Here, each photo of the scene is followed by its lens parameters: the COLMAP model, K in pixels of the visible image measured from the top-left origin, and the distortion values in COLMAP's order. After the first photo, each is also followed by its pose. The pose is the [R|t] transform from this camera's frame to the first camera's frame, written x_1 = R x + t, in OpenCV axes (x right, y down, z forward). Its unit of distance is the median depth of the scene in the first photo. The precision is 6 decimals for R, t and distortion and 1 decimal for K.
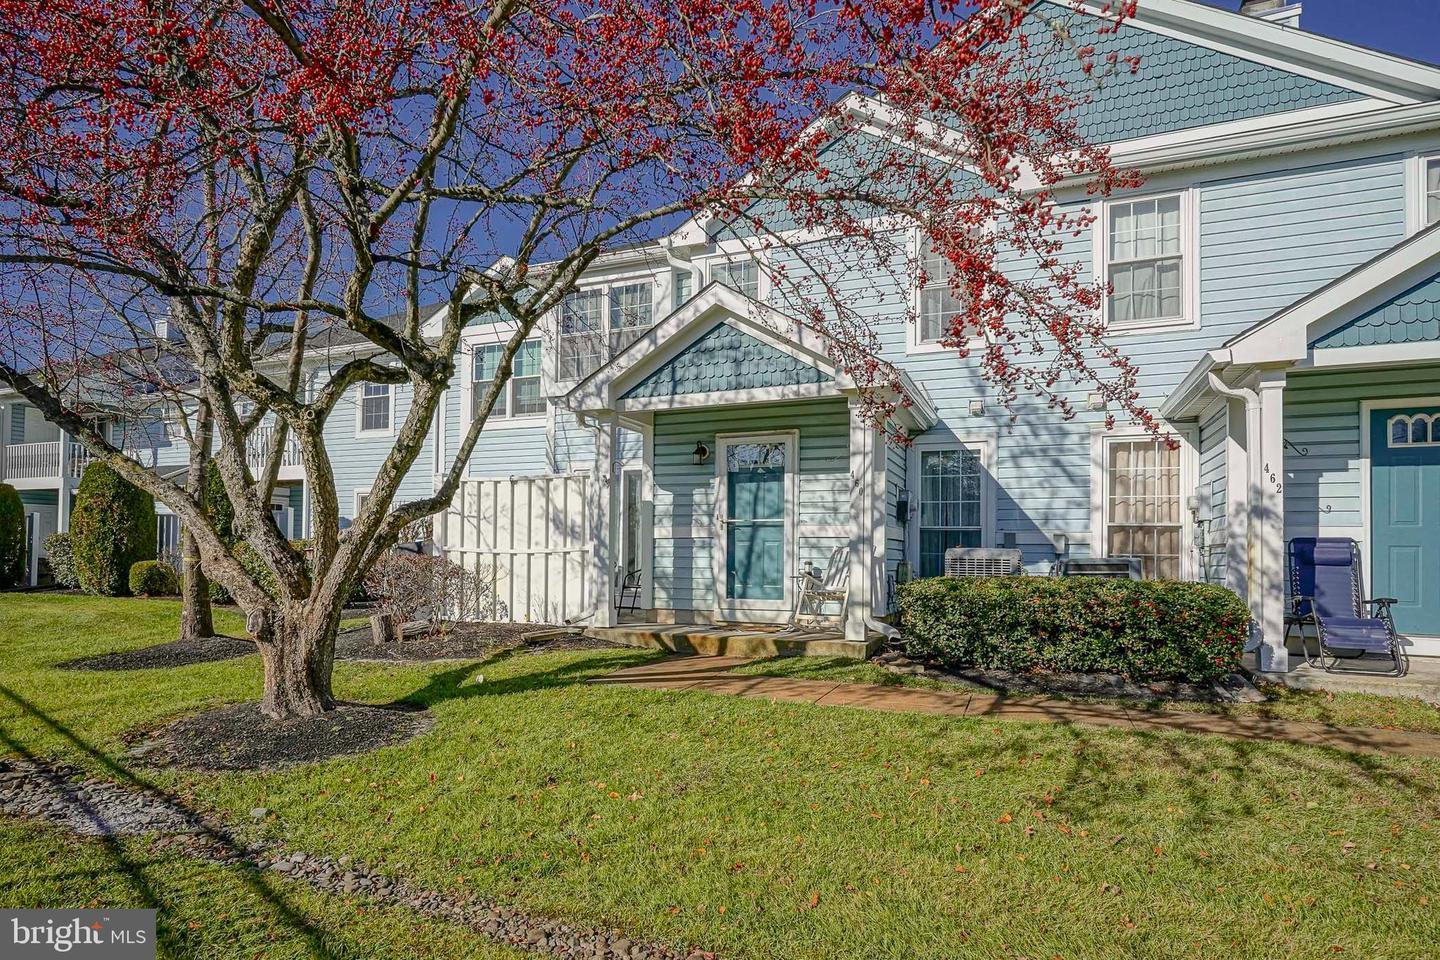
lens RADIAL K [[703.5, 0, 615.4], [0, 703.5, 545.9], [0, 0, 1]] dist [-0.007631, 0.004417]
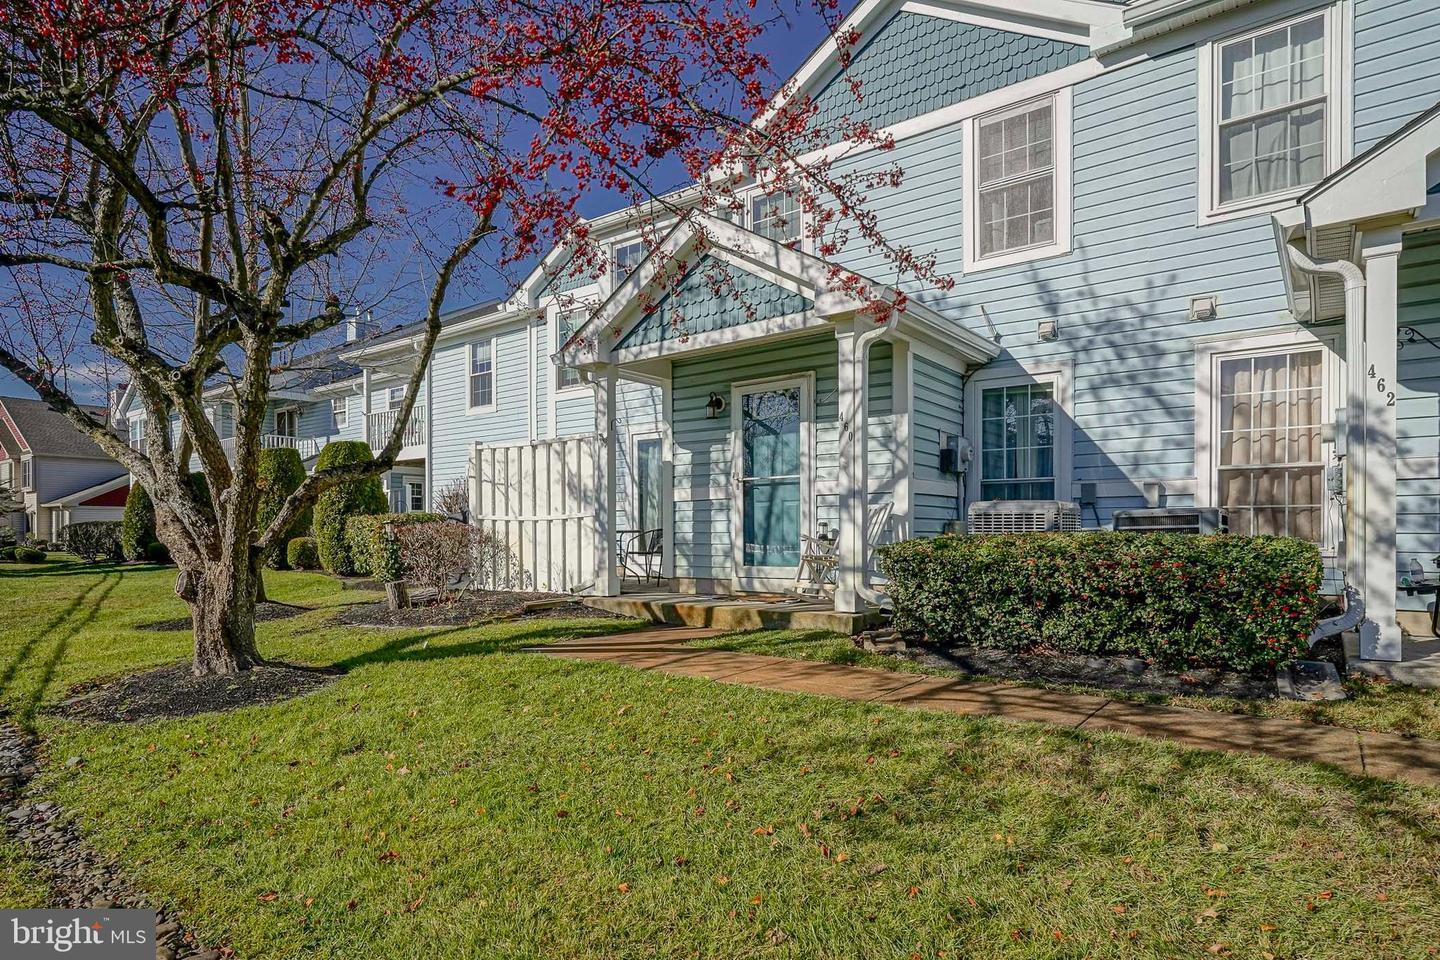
lens RADIAL K [[703.5, 0, 718.6], [0, 703.5, 544.3], [0, 0, 1]] dist [-0.007631, 0.004417]
pose [[0.972130, -0.010095, -0.234225, 0.387995], [0.015350, 0.999669, 0.020623, 0.032370], [0.233939, -0.023643, 0.971964, 0.135830]]
